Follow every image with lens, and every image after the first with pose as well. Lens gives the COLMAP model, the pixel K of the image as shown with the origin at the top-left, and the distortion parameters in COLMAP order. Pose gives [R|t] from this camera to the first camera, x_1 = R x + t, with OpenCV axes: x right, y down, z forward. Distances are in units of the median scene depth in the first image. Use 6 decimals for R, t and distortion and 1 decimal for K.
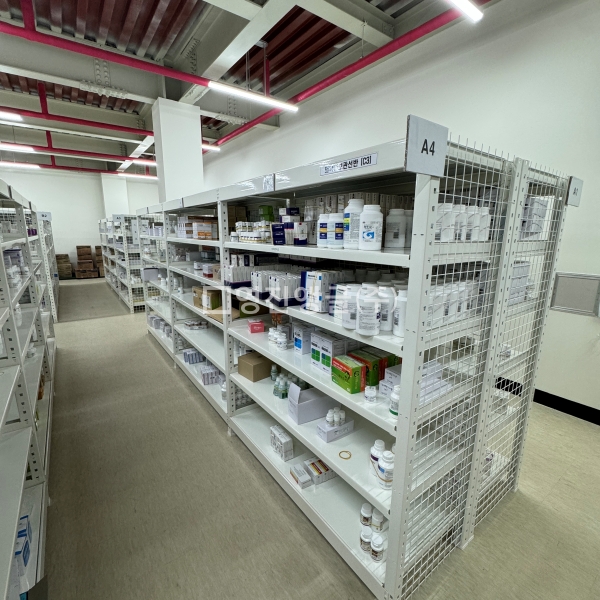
lens RADIAL K [[319.7, 0, 300.0], [0, 319.7, 300.0], [0, 0, 1]] dist [-0.000796, -0.001404]
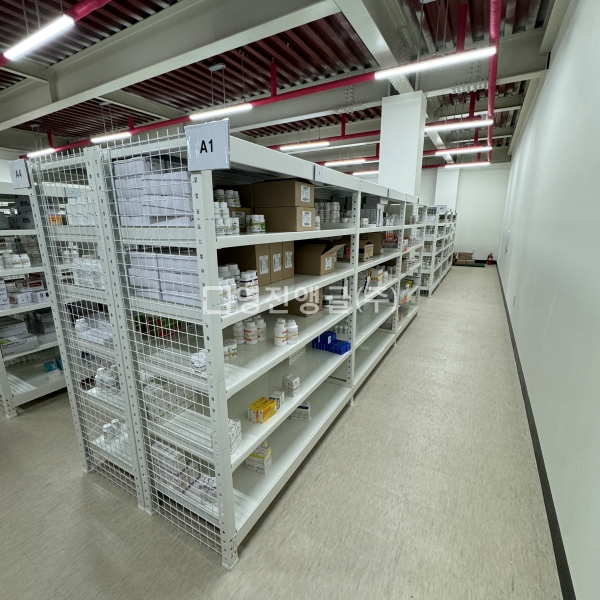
lens RADIAL K [[319.7, 0, 300.0], [0, 319.7, 300.0], [0, 0, 1]] dist [-0.000796, -0.001404]
pose [[0.409675, 0.210482, -0.887617, 0.563491], [-0.185164, 0.971948, 0.145018, -0.064493], [0.893242, 0.104945, 0.437156, 0.337562]]
